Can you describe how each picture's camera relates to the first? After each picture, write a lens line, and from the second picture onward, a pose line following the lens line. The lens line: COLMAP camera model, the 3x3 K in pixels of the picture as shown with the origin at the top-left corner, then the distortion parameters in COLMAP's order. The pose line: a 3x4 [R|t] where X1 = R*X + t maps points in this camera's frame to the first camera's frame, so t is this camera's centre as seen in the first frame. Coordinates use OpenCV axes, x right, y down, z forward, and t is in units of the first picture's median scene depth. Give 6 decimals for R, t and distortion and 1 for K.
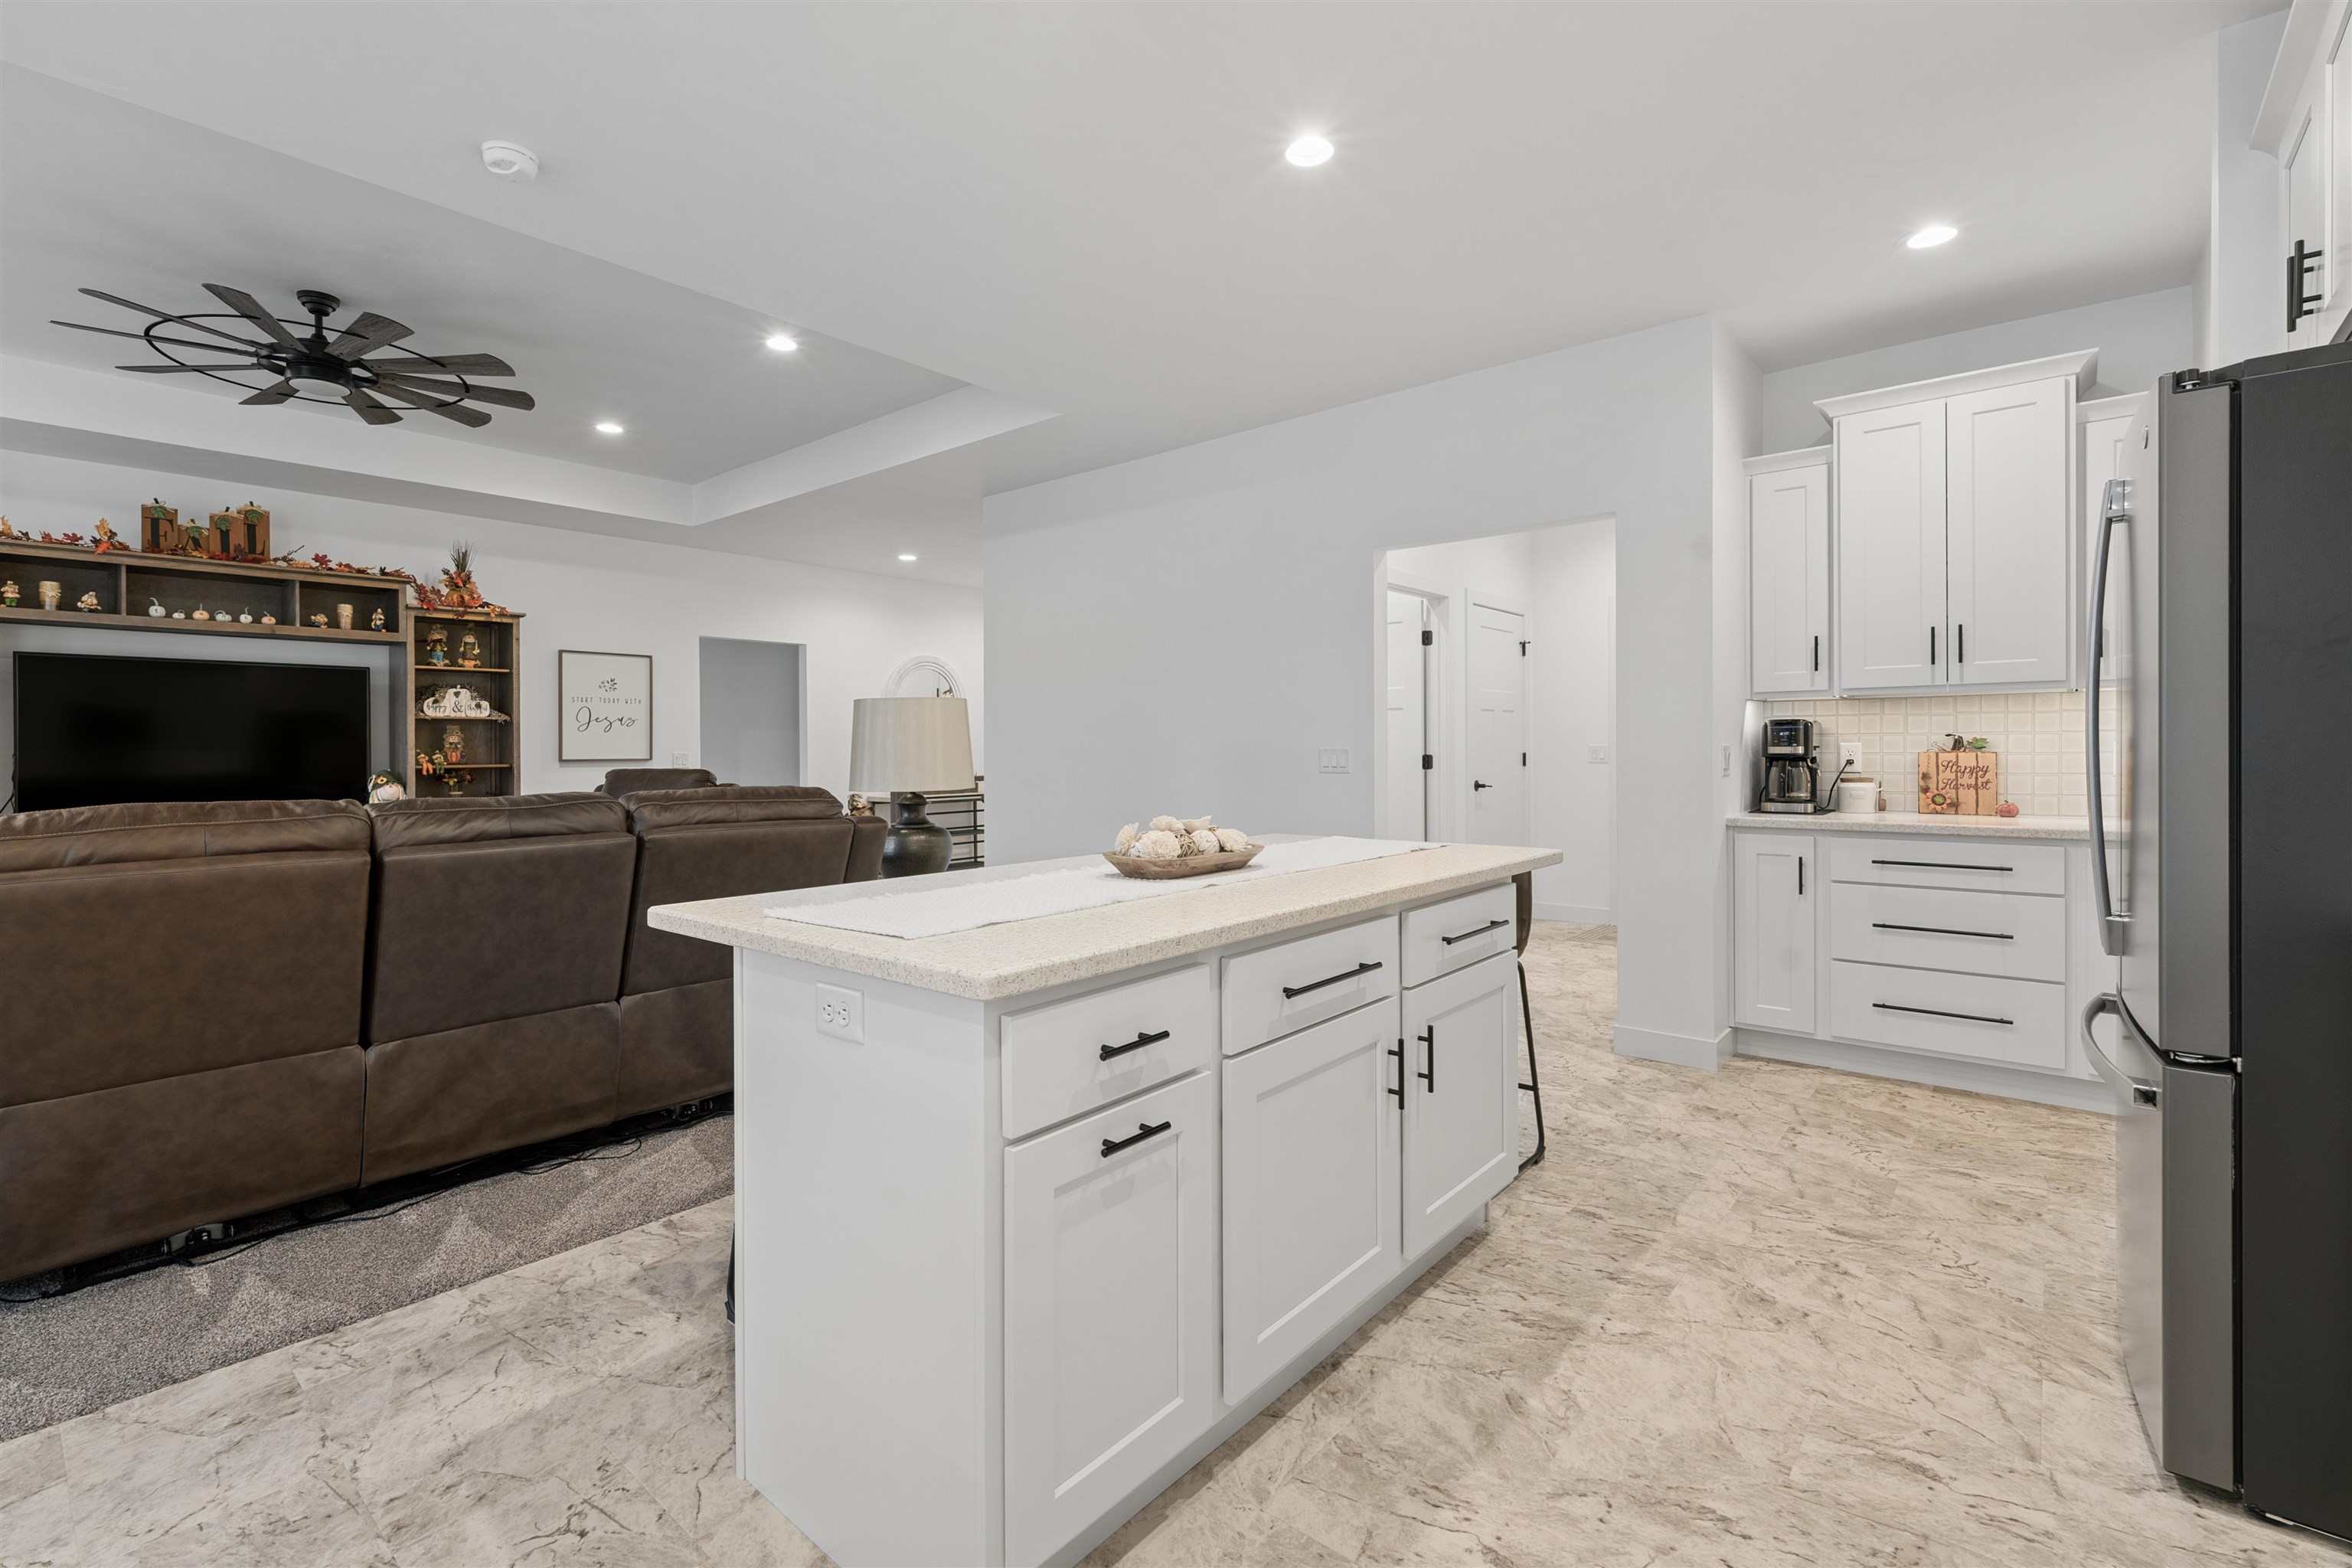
lens RADIAL K [[997.7, 0, 1148.2], [0, 997.7, 745.9], [0, 0, 1]] dist [0.005069, -0.002714]
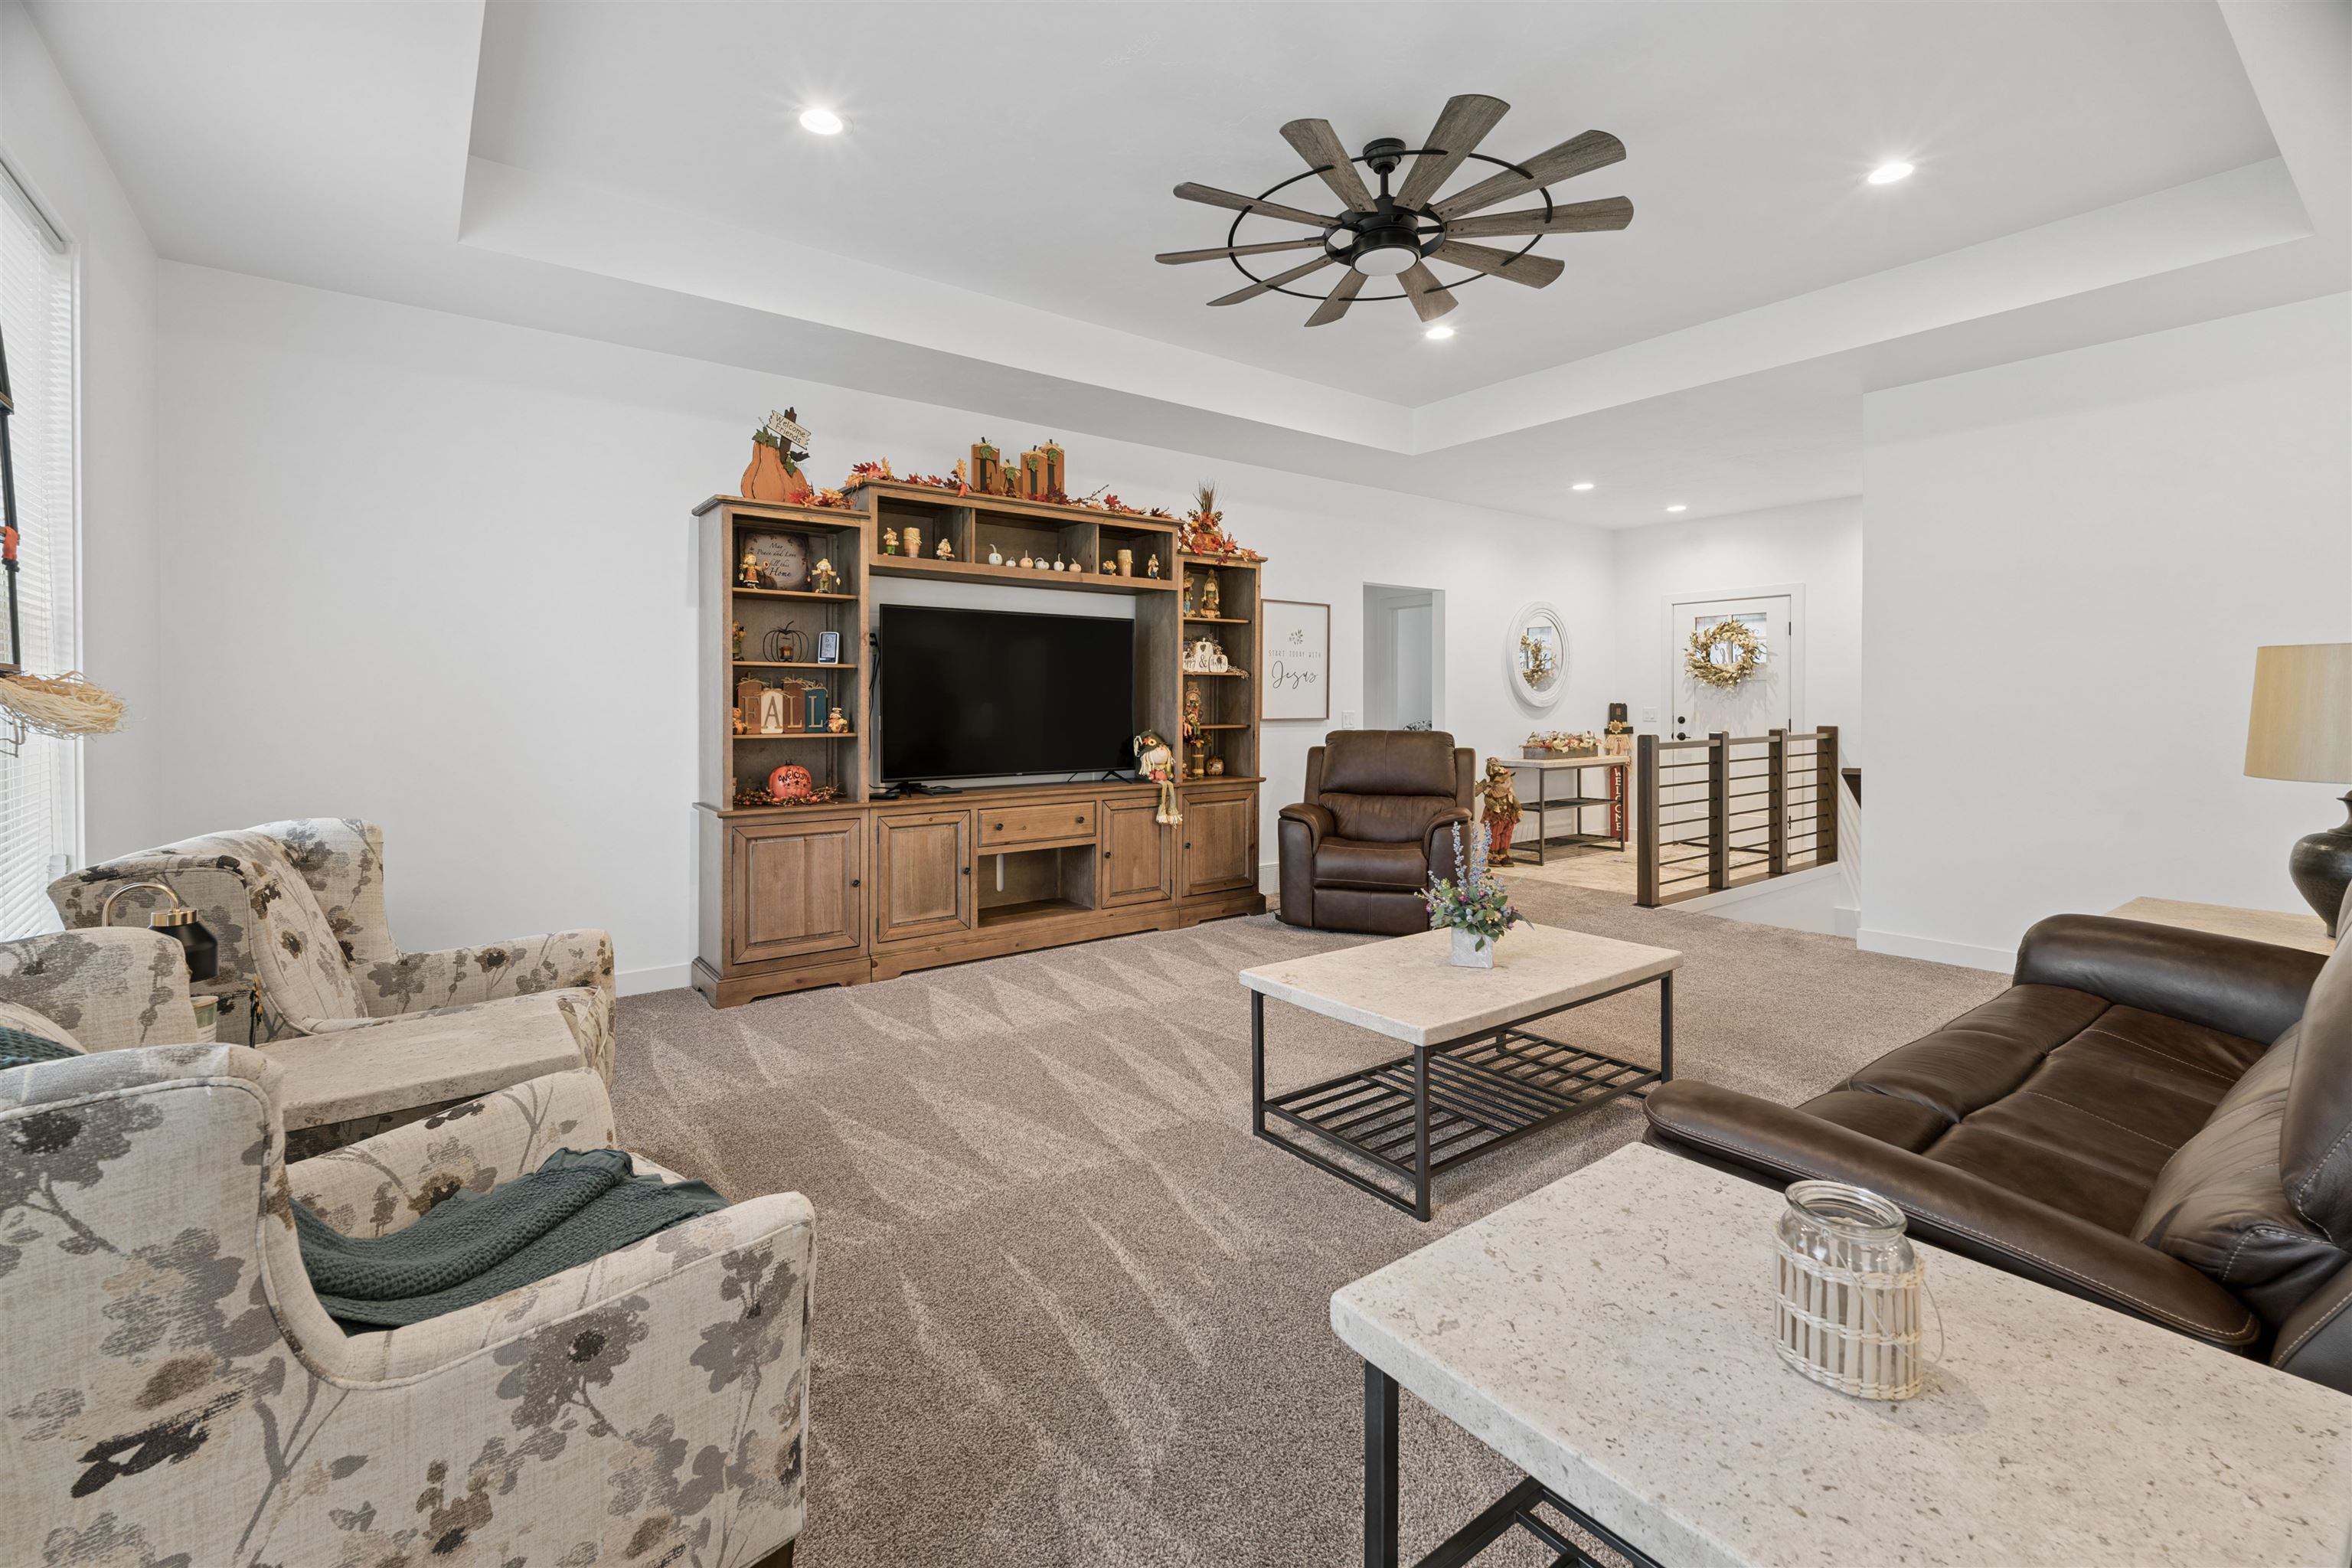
lens RADIAL K [[997.7, 0, 1239.9], [0, 997.7, 704.5], [0, 0, 1]] dist [0.005069, -0.002714]
pose [[0.983060, -0.002093, -0.183270, -0.524147], [0.002623, 0.999993, 0.002652, -0.002327], [0.183263, -0.003087, 0.983059, 0.121162]]
